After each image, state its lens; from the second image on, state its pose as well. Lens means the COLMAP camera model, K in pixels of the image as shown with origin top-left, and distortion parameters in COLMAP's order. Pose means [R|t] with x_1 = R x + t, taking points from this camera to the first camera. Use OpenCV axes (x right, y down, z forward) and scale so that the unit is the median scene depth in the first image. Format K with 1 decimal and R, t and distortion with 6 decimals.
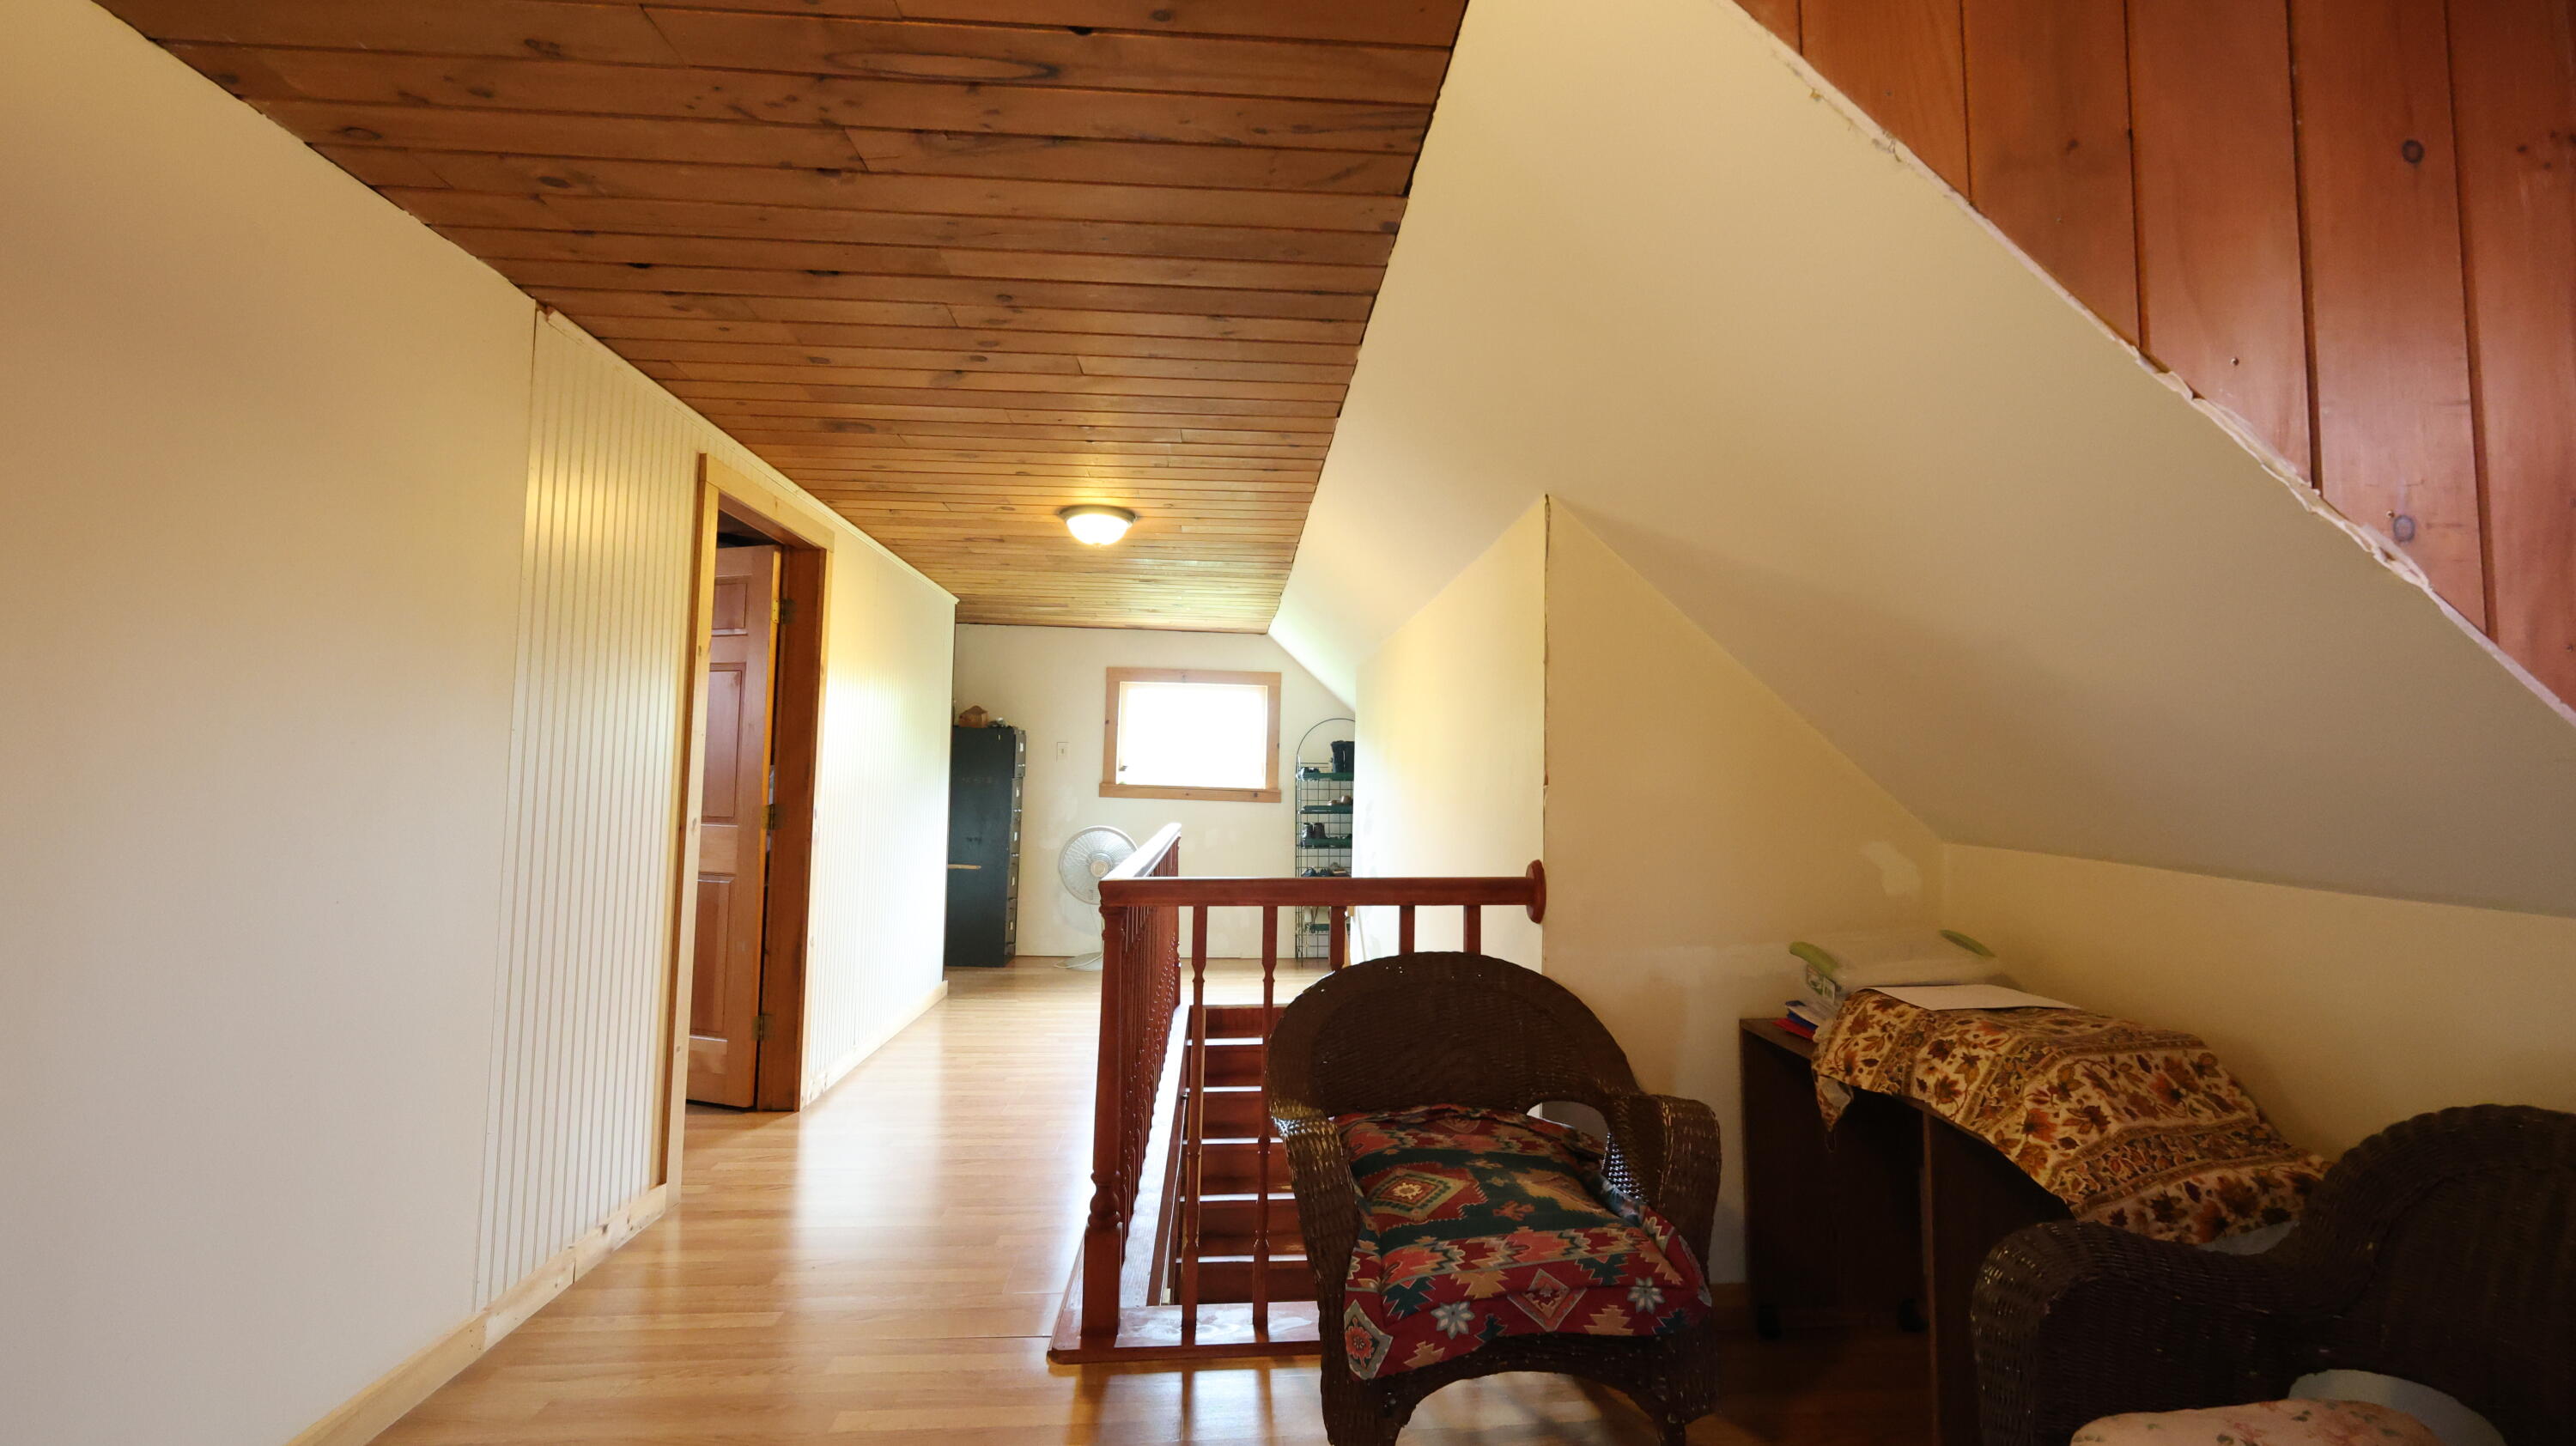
lens RADIAL K [[1106.4, 0, 1292.9], [0, 1106.4, 709.5], [0, 0, 1]] dist [-0.001480, 0.000338]
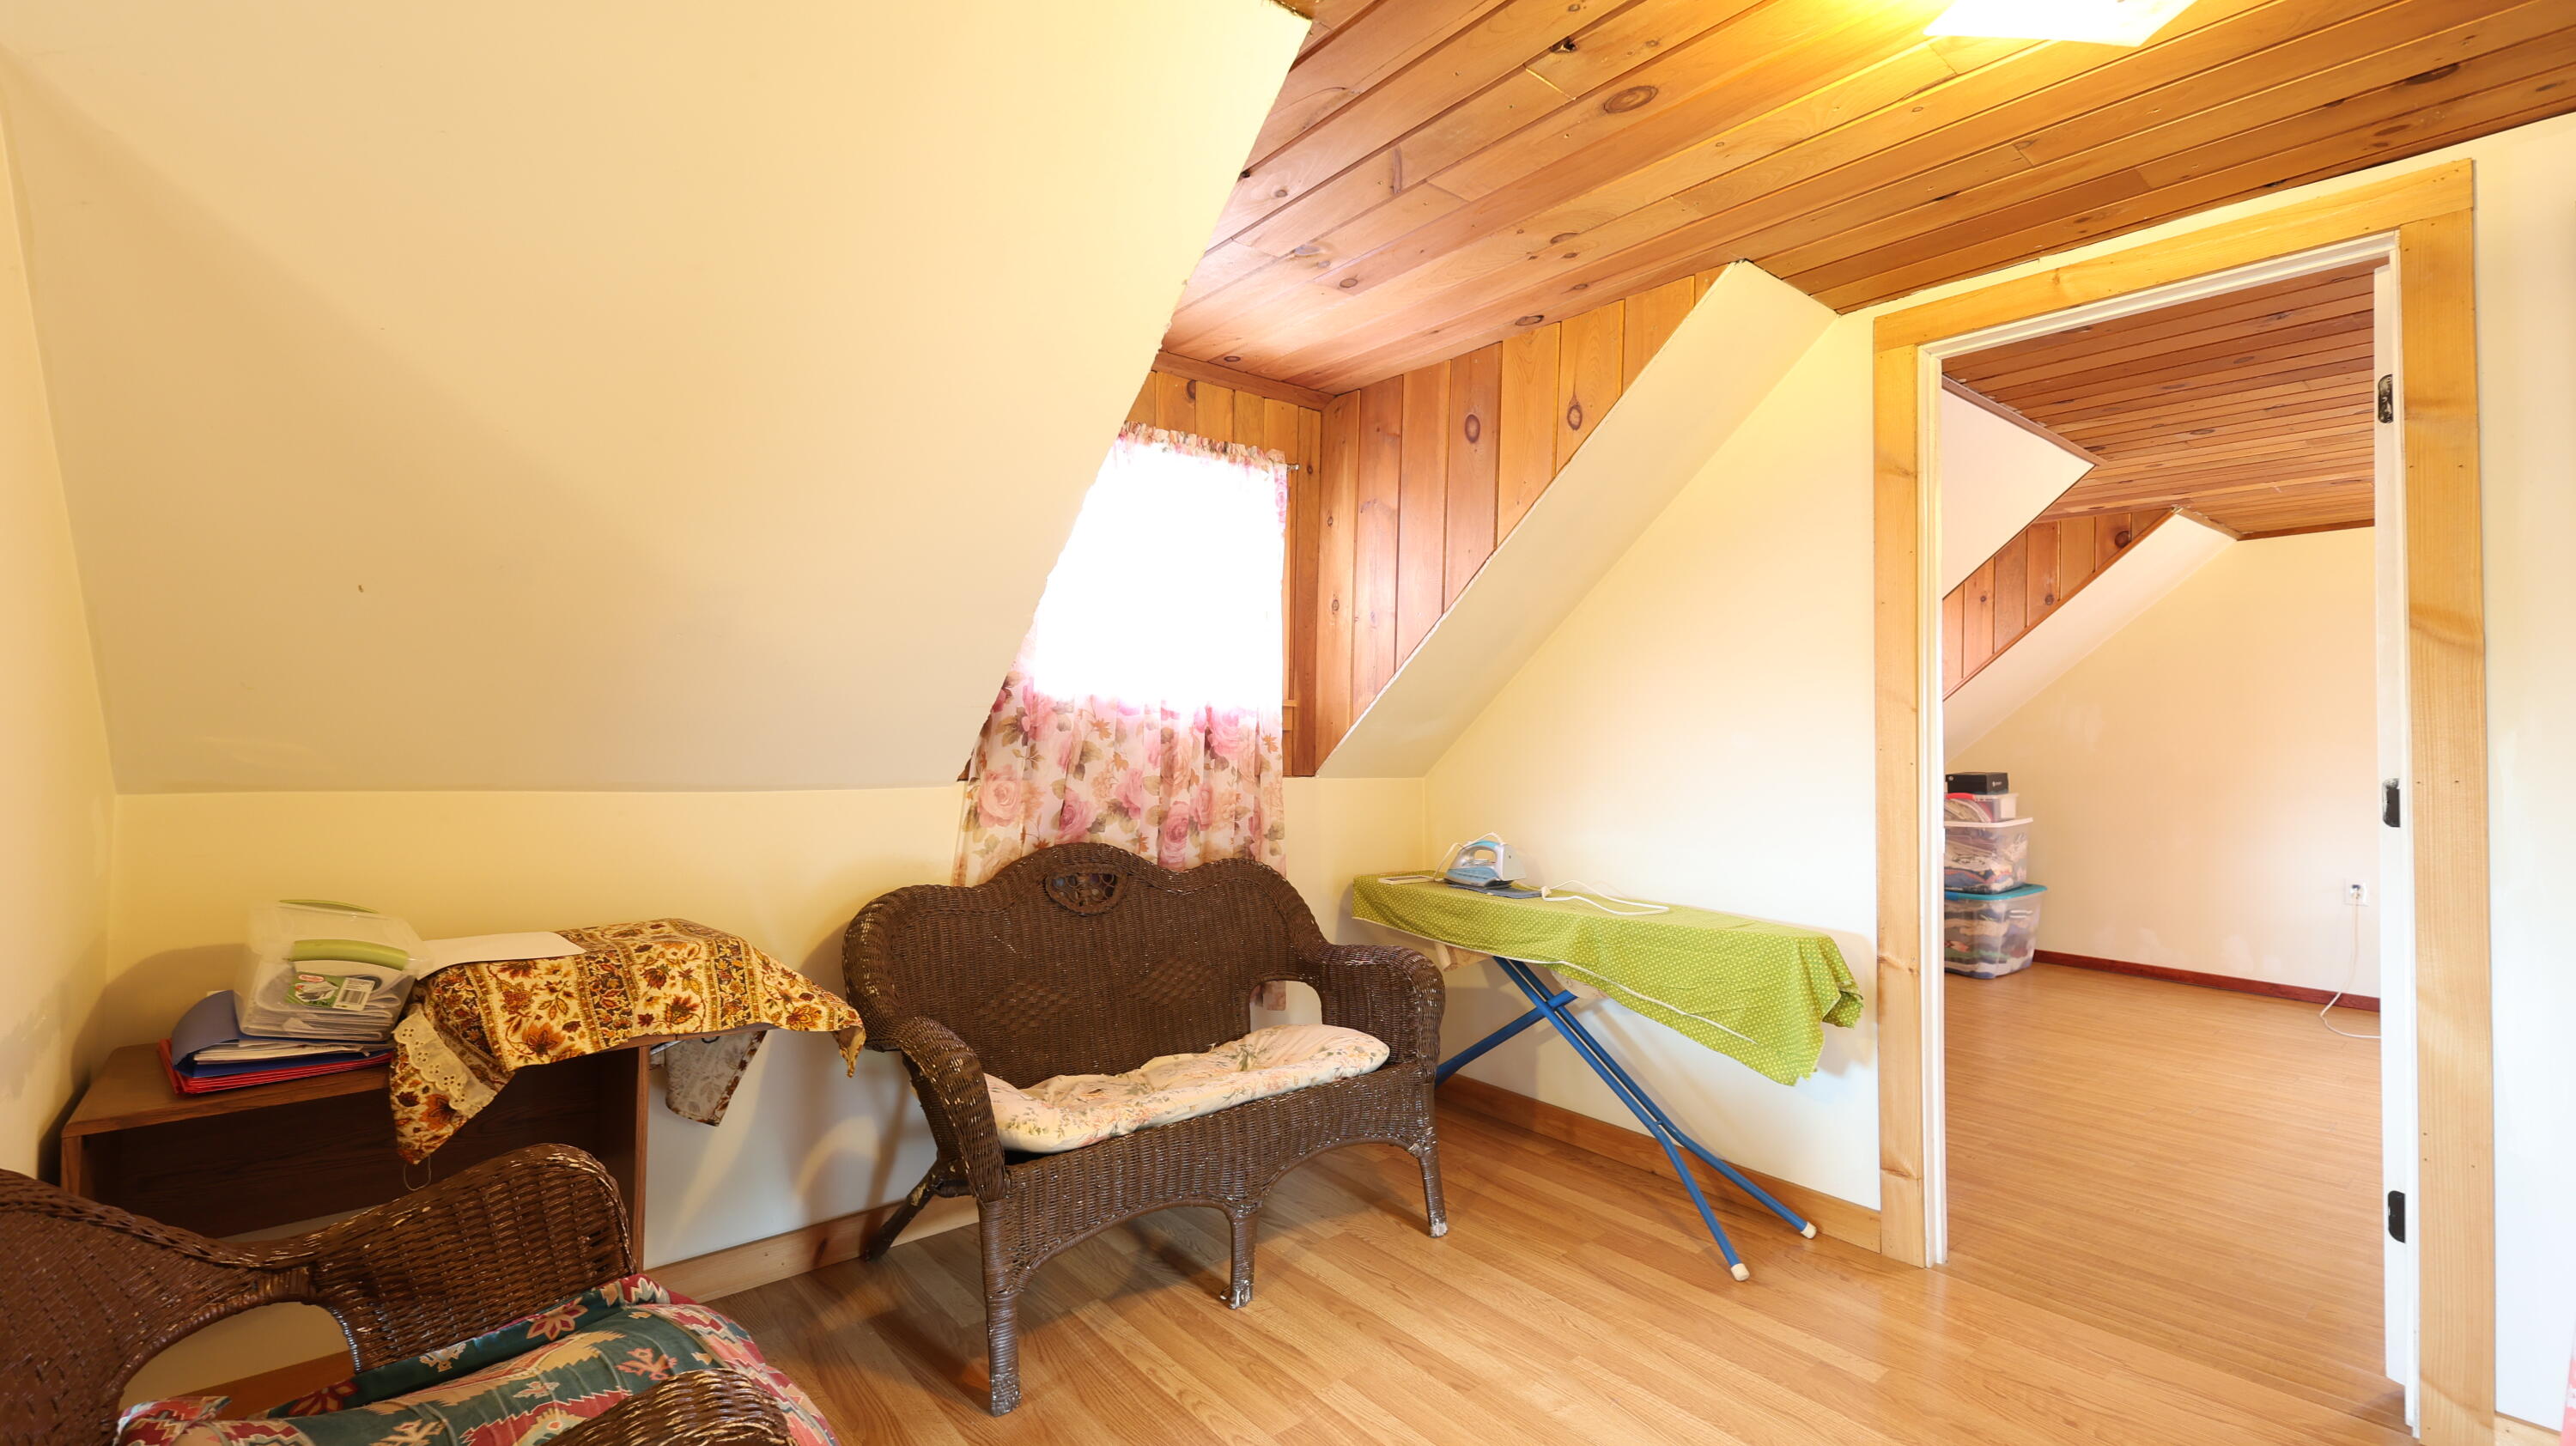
lens RADIAL K [[1106.4, 0, 1292.9], [0, 1106.4, 709.5], [0, 0, 1]] dist [-0.001480, 0.000338]
pose [[-0.581633, -0.004071, 0.813441, -0.574946], [-0.067298, 0.996800, -0.043131, 0.068442], [-0.810663, -0.079830, -0.580045, 1.138696]]
